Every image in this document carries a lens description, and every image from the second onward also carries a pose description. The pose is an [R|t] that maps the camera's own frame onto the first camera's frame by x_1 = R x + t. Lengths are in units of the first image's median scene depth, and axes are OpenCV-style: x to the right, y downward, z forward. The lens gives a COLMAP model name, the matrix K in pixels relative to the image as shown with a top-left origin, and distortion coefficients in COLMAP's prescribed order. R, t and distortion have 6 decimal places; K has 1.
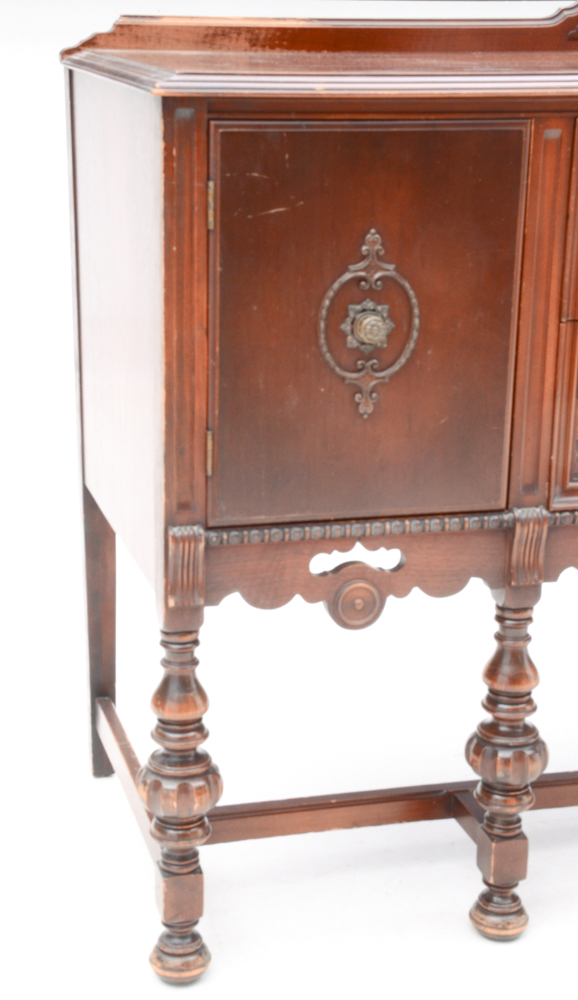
lens RADIAL K [[1863.4, 0, 287.2], [0, 1863.4, 516.3], [0, 0, 1]] dist [0.231450, 0.000000]
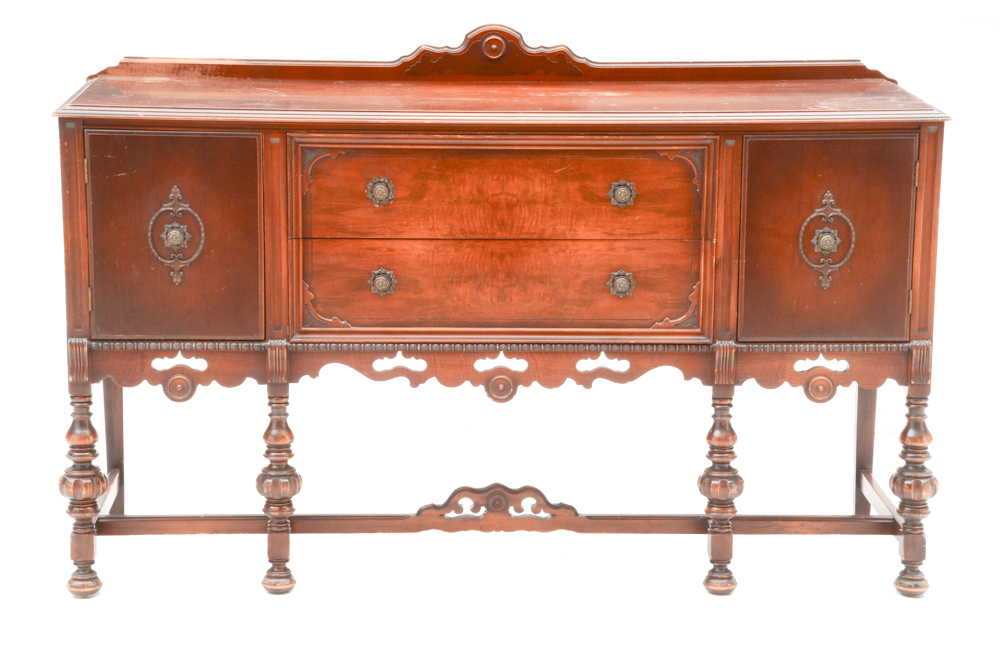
lens RADIAL K [[2701.5, 0, 503.3], [0, 2701.5, 352.3], [0, 0, 1]] dist [0.702773, 0.000000]
pose [[0.970654, 0.040472, -0.237052, 0.997037], [-0.058554, 0.995845, -0.069739, 0.183891], [0.233244, 0.081572, 0.968991, -1.550641]]
